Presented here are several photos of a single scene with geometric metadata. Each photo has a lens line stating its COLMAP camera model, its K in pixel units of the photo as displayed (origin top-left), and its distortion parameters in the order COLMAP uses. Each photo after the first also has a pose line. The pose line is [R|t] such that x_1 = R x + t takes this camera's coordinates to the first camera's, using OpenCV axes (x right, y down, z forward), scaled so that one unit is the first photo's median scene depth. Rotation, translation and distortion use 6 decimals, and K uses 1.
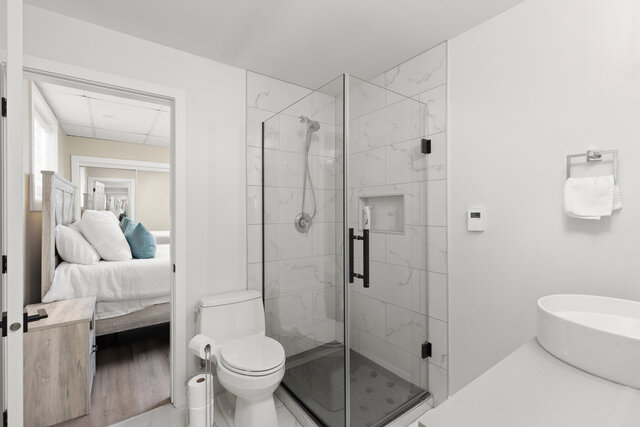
lens RADIAL K [[284.9, 0, 323.4], [0, 284.9, 214.2], [0, 0, 1]] dist [0.001624, -0.000268]
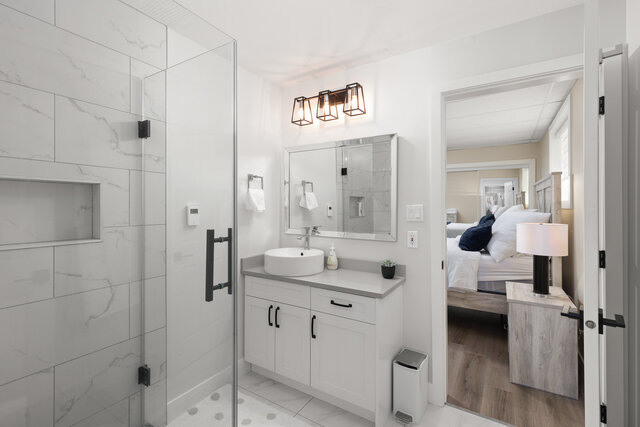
lens RADIAL K [[284.9, 0, 322.4], [0, 284.9, 209.2], [0, 0, 1]] dist [0.001624, -0.000268]
pose [[-0.362650, 0.000394, 0.931925, -0.599657], [0.009337, 0.999951, 0.003211, -0.003785], [-0.931879, 0.009866, -0.362636, 0.823929]]
